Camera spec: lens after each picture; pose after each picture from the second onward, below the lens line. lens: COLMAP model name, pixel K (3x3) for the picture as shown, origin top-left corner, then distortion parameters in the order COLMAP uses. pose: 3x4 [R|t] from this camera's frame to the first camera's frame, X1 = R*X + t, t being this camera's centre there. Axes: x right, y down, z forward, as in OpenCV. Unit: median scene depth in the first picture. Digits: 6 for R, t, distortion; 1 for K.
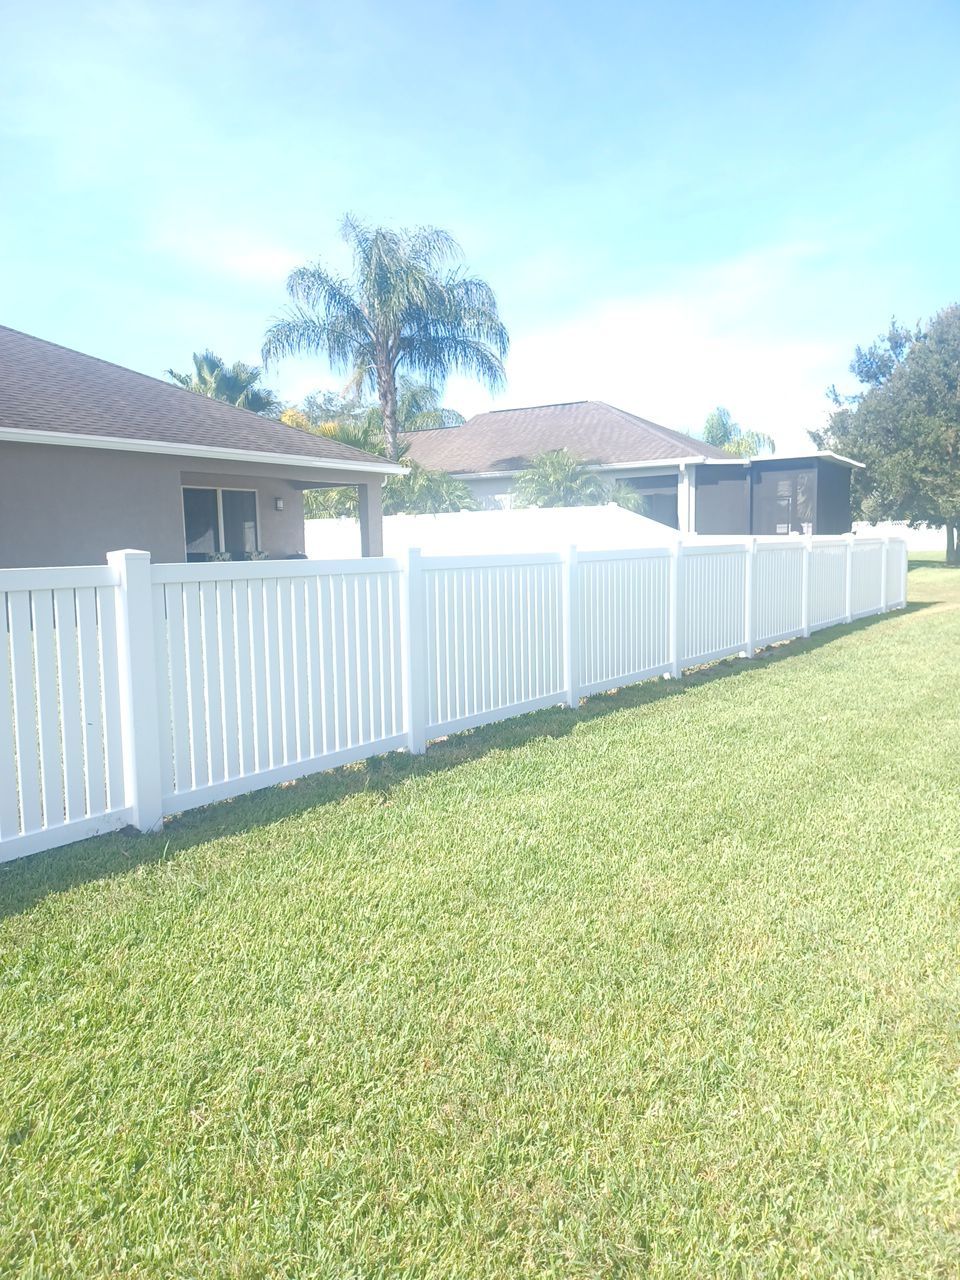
lens RADIAL K [[943.2, 0, 480.0], [0, 943.2, 640.0], [0, 0, 1]] dist [0.069126, -0.127943]
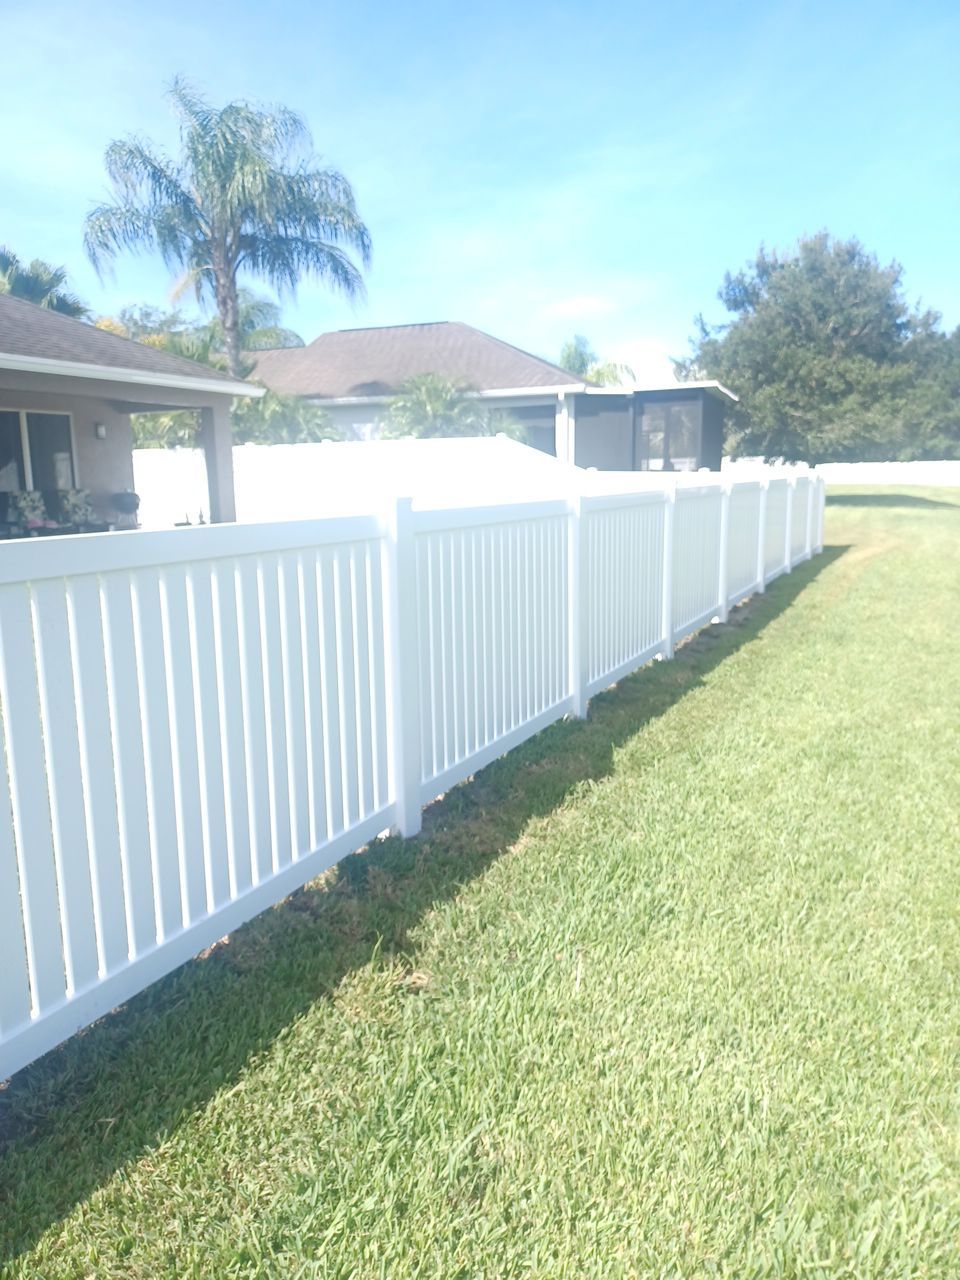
lens RADIAL K [[943.2, 0, 480.0], [0, 943.2, 640.0], [0, 0, 1]] dist [0.069126, -0.127943]
pose [[0.984120, -0.027190, 0.175411, -0.031769], [0.015217, 0.997484, 0.069241, -0.011987], [-0.176852, -0.065472, 0.982057, 0.099466]]
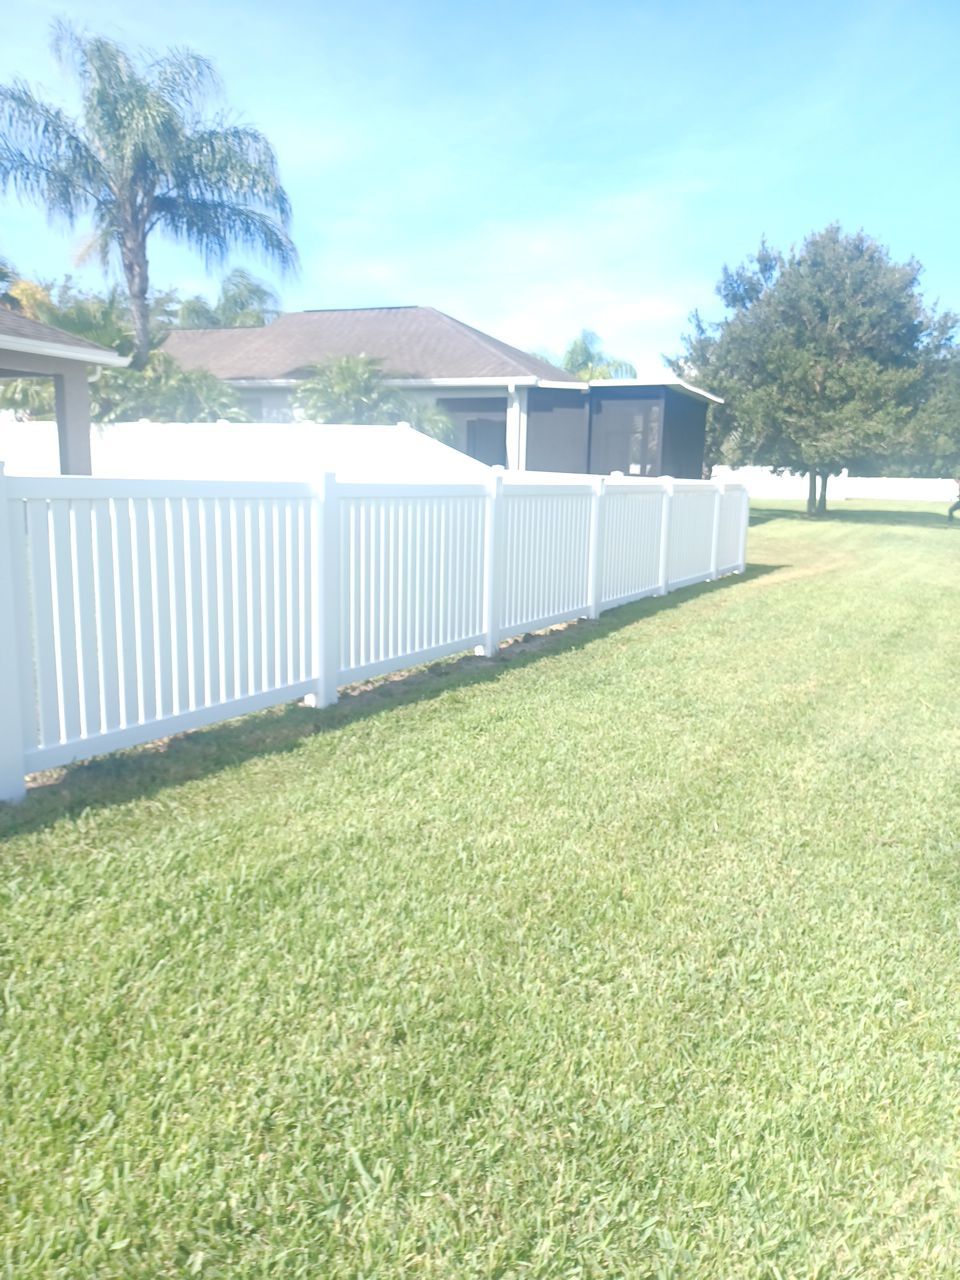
lens RADIAL K [[956.4, 0, 513.4], [0, 956.4, 593.6], [0, 0, 1]] dist [0.158555, -0.252829]
pose [[0.988263, 0.026276, 0.150487, 0.093751], [-0.029358, 0.999402, 0.018295, -0.017642], [-0.149916, -0.022498, 0.988443, 0.158793]]
